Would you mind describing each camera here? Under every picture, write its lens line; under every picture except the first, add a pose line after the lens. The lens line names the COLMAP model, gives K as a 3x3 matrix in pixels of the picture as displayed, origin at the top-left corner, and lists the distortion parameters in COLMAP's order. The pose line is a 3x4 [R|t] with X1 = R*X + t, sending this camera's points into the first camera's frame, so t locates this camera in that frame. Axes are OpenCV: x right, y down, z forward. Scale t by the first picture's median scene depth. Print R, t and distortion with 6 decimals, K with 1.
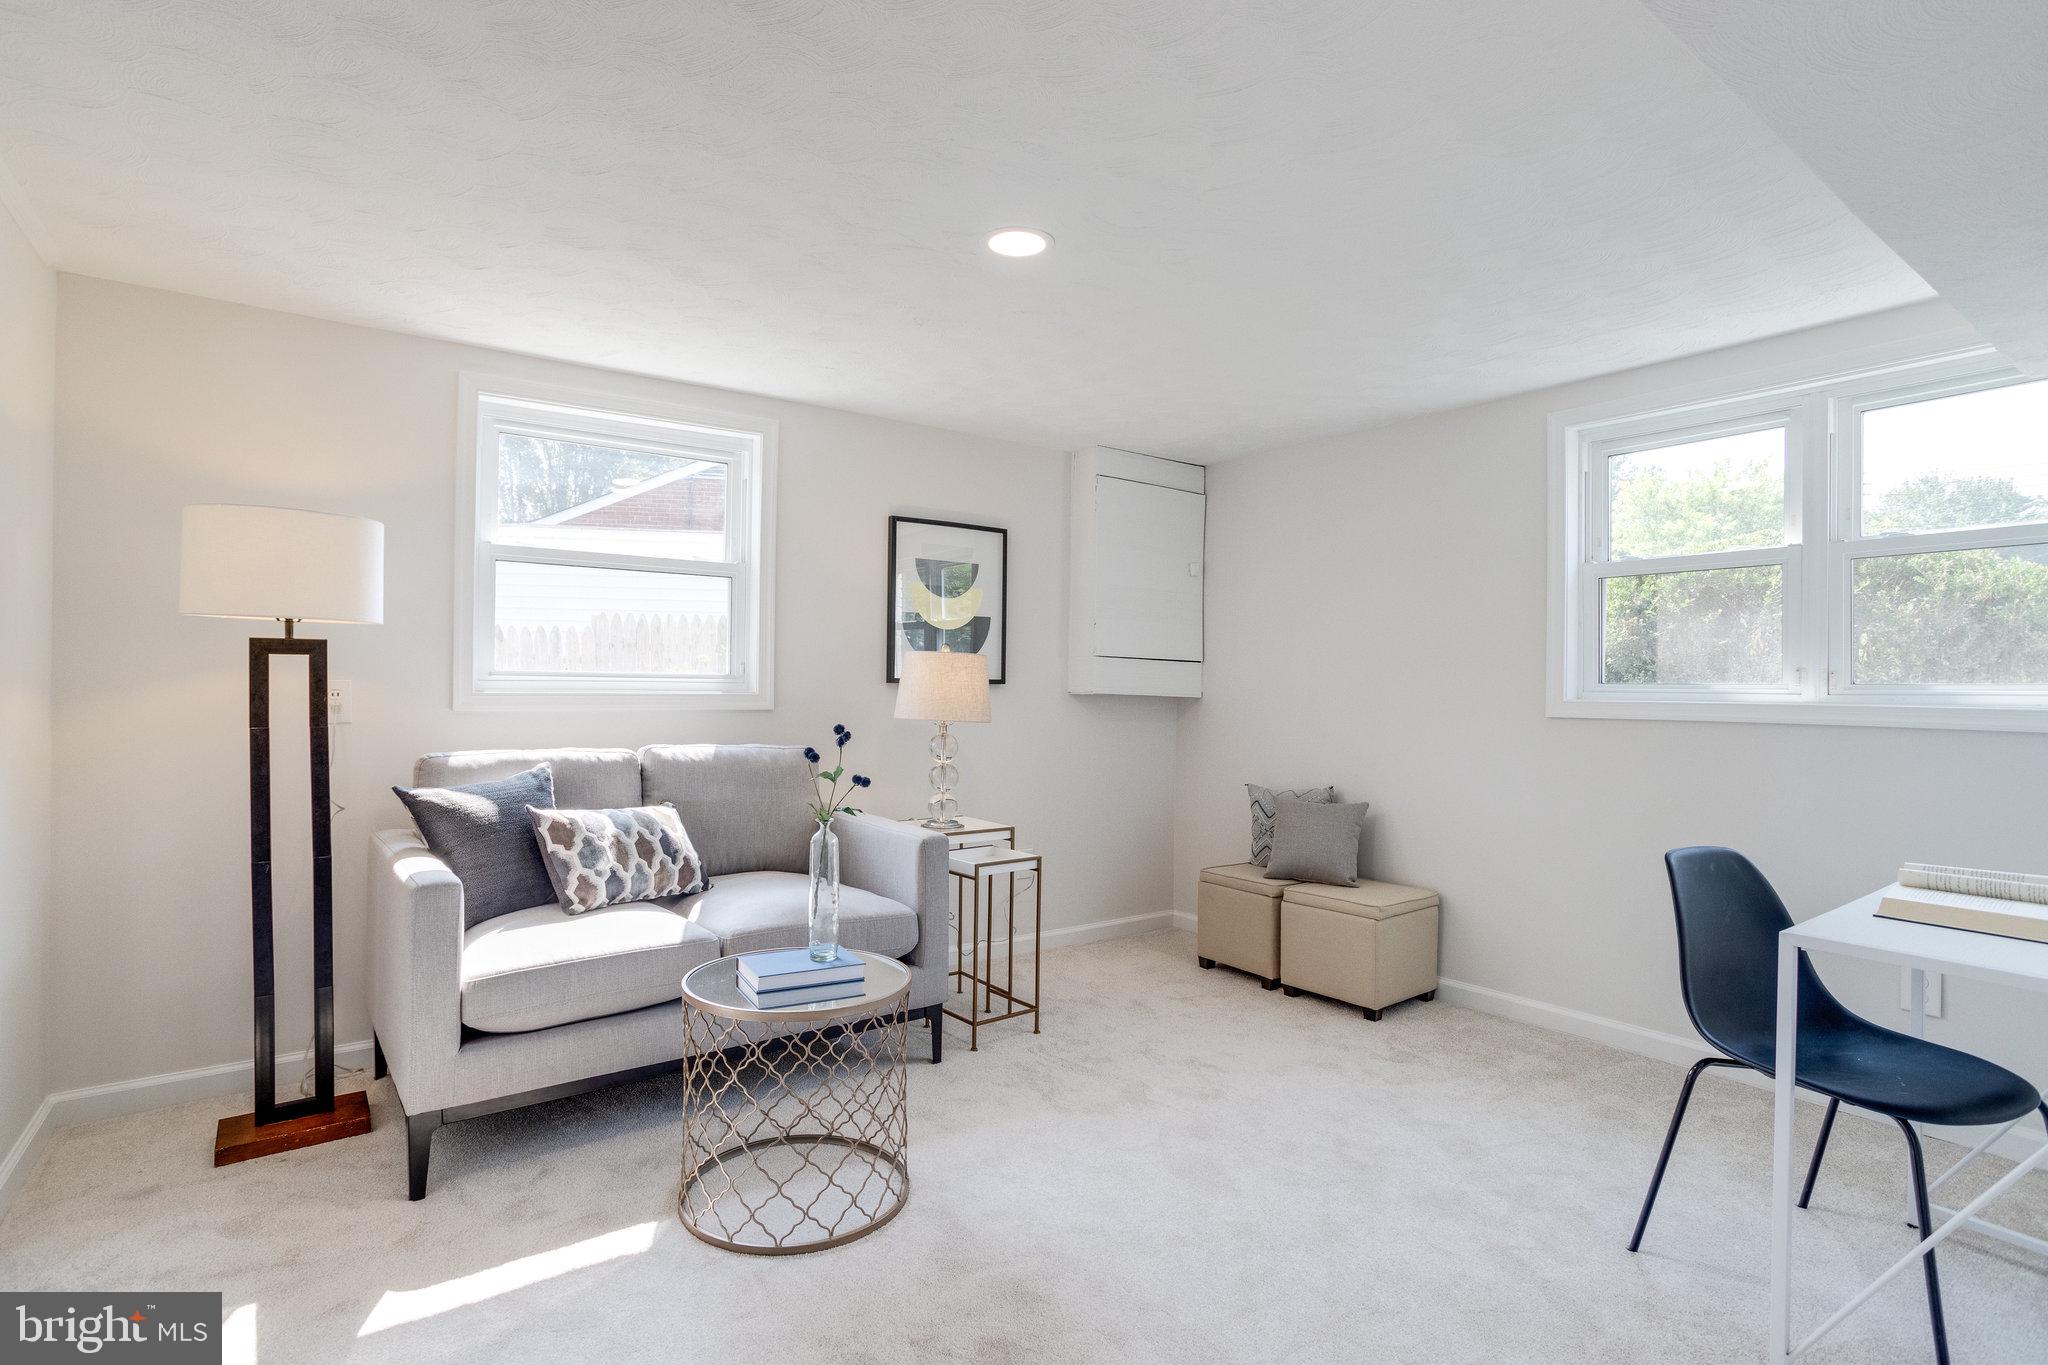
lens RADIAL K [[996.7, 0, 1029.8], [0, 996.7, 697.8], [0, 0, 1]] dist [-0.019300, 0.006741]
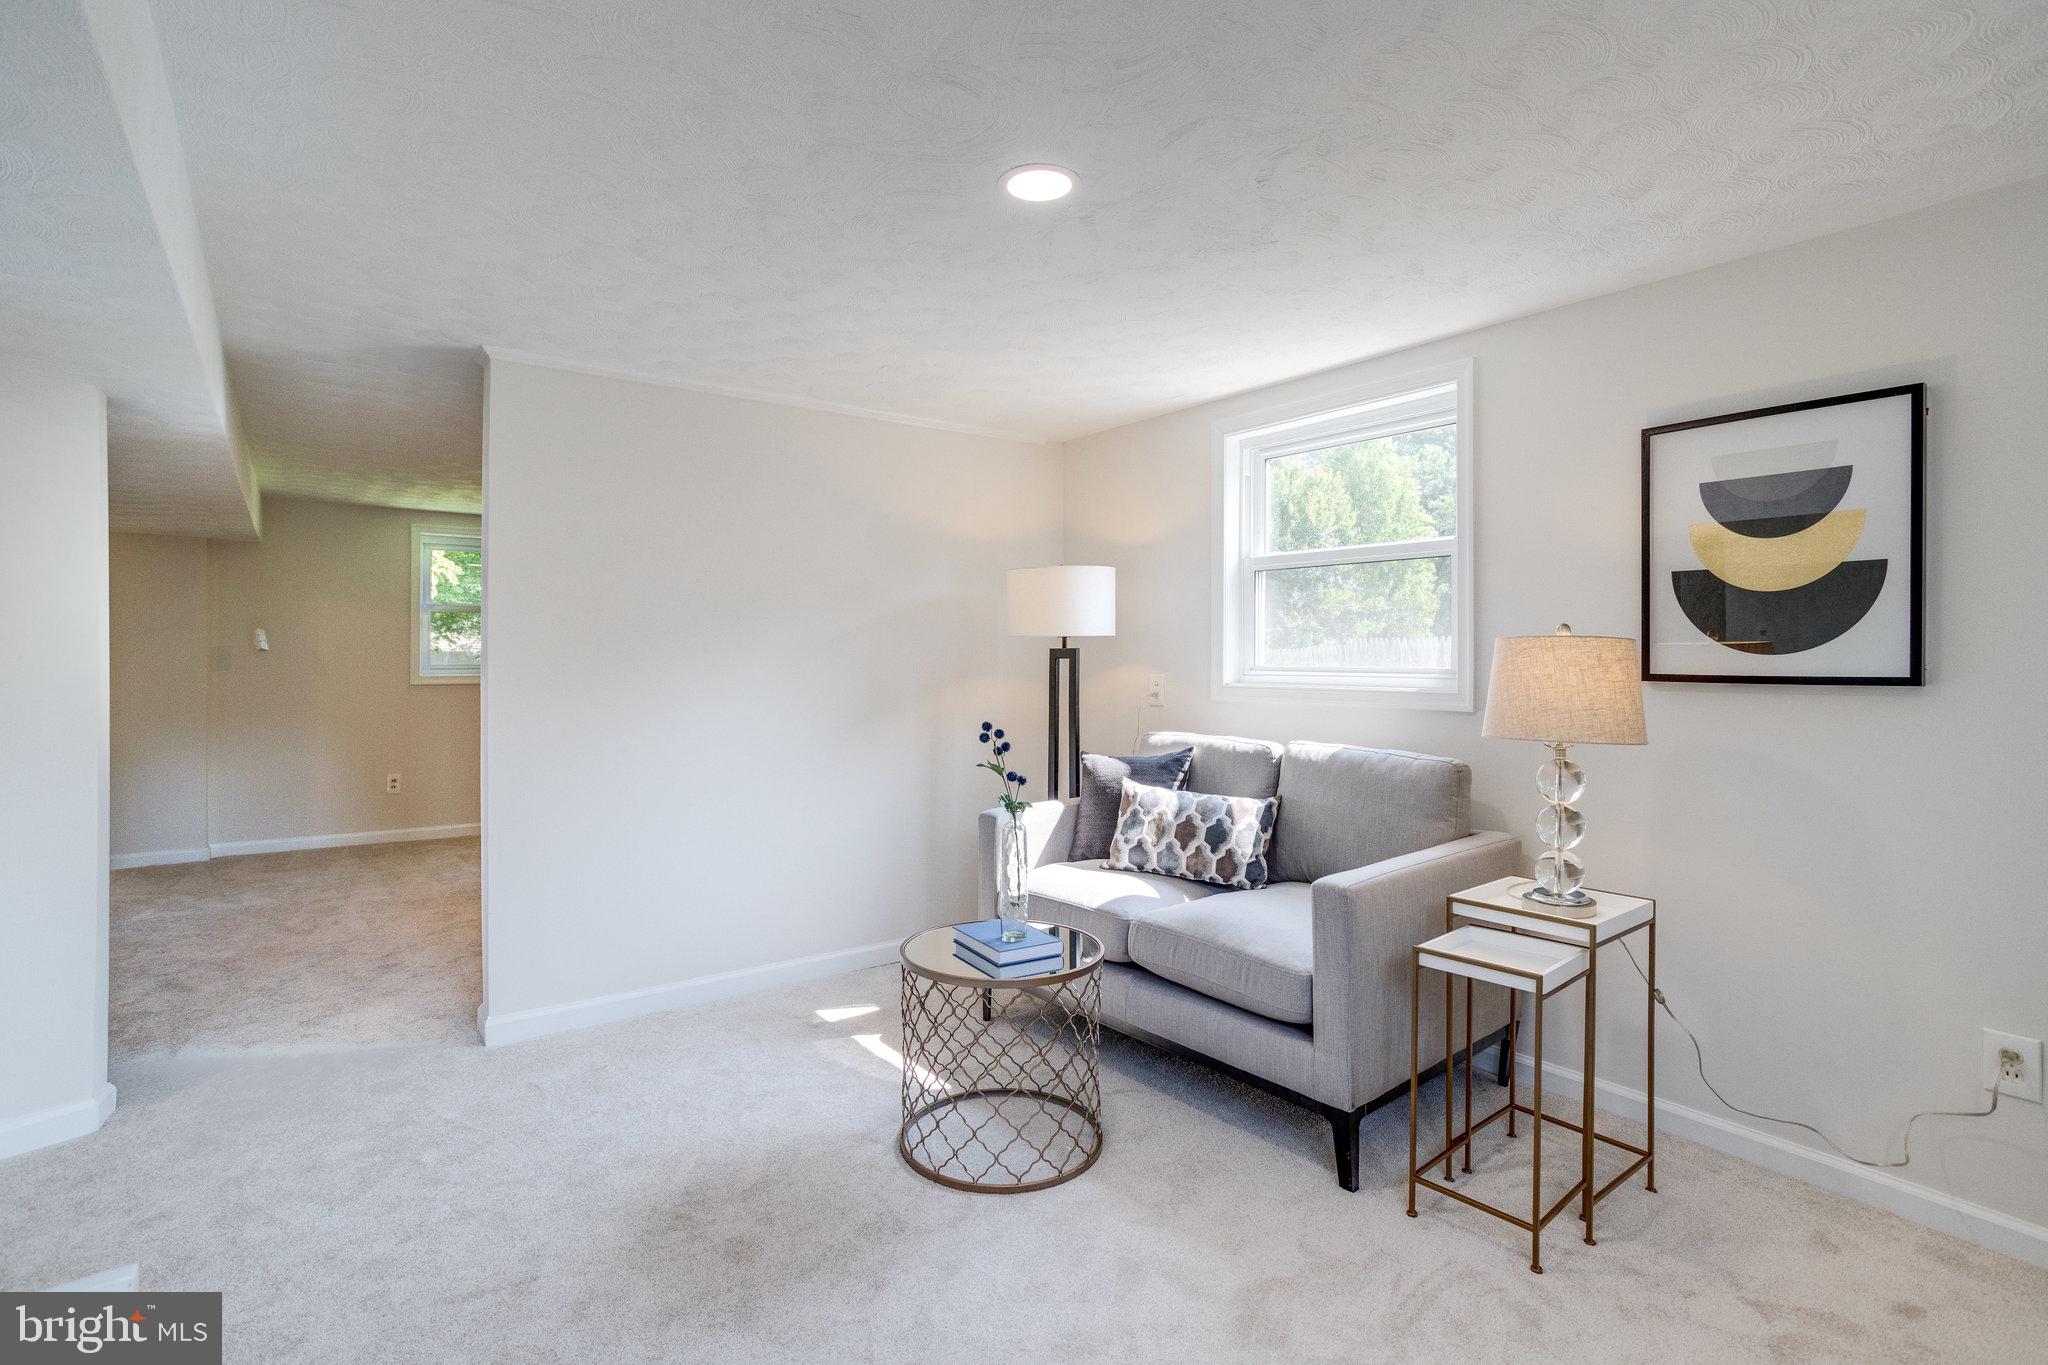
lens RADIAL K [[996.7, 0, 1027.6], [0, 996.7, 661.8], [0, 0, 1]] dist [-0.019300, 0.006741]
pose [[0.027952, -0.004957, -0.999597, 0.655126], [-0.012562, 0.999907, -0.005310, -0.024904], [0.999530, 0.012706, 0.027888, 0.740524]]
